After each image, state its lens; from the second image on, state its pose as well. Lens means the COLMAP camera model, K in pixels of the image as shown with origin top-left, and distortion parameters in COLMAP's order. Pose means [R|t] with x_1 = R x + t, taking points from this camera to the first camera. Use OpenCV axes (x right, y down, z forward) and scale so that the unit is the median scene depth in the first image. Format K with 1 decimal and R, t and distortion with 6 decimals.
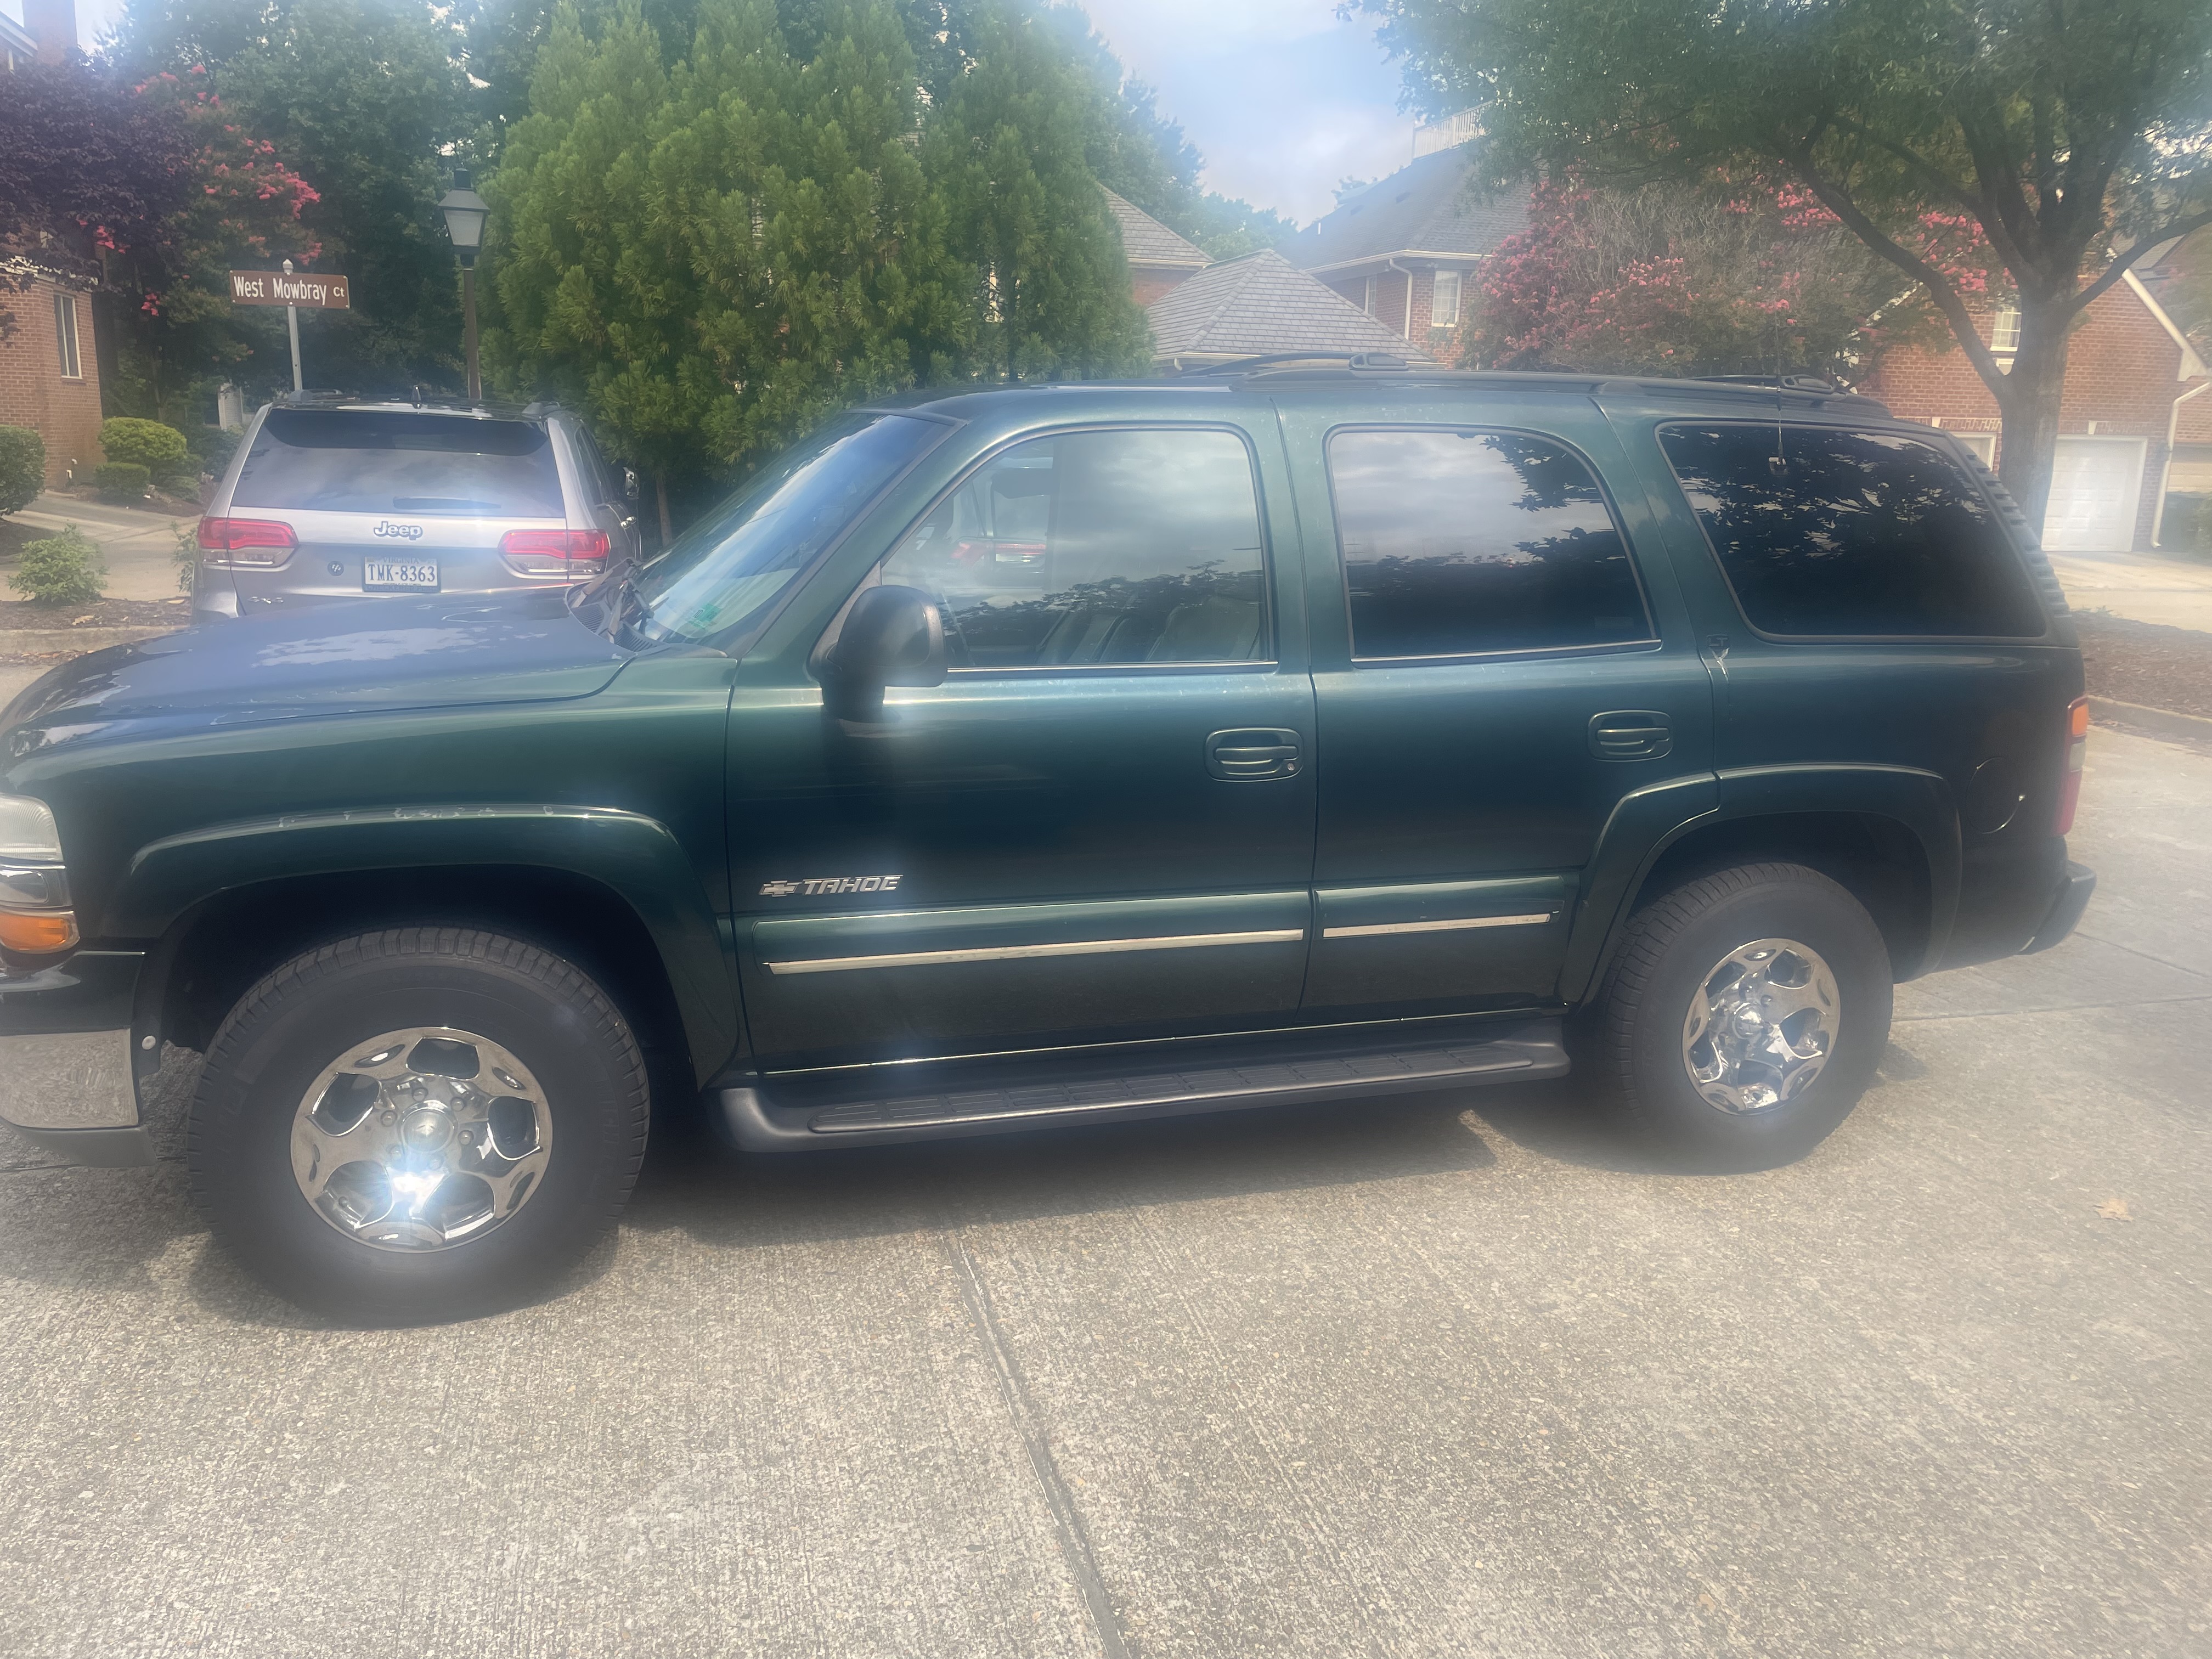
lens RADIAL K [[1699.4, 0, 1115.7], [0, 1699.4, 828.9], [0, 0, 1]] dist [0.081805, -0.099472]
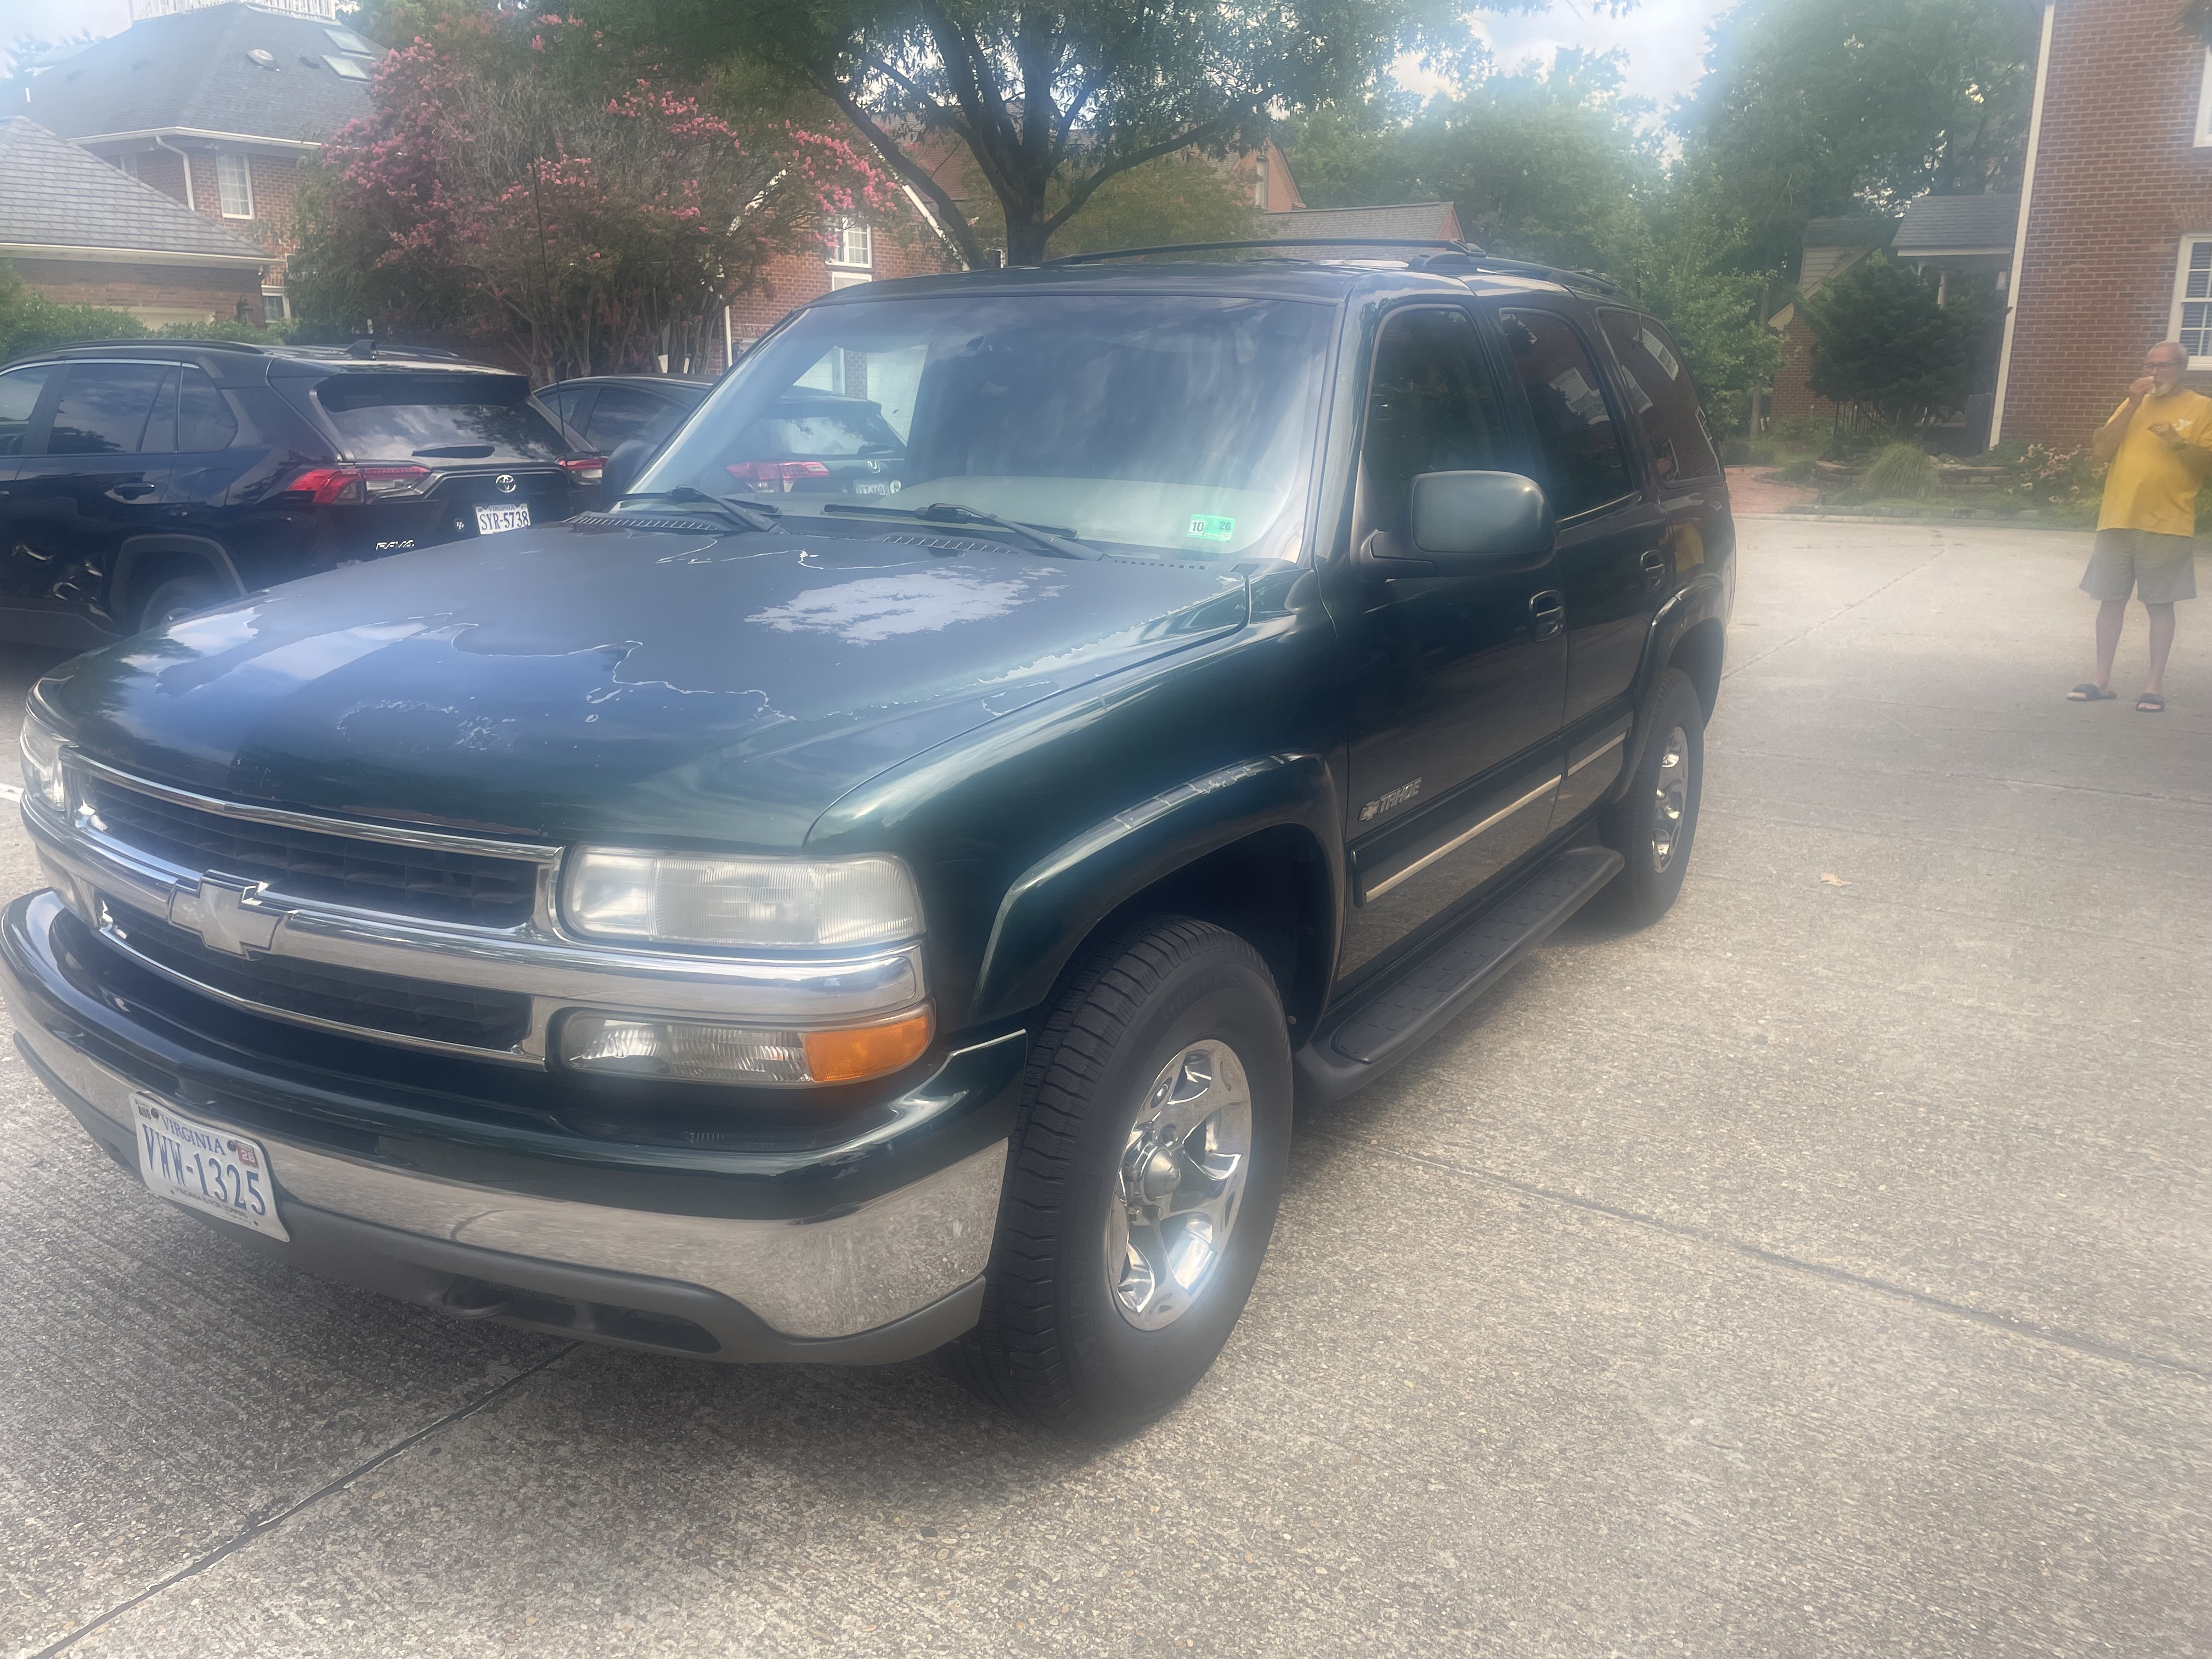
lens RADIAL K [[1699.4, 0, 1115.7], [0, 1699.4, 828.9], [0, 0, 1]] dist [0.081805, -0.099472]
pose [[0.747401, -0.192938, 0.635741, -0.812130], [0.161991, 0.980946, 0.107261, -0.070176], [-0.644322, 0.022817, 0.764414, 0.347652]]
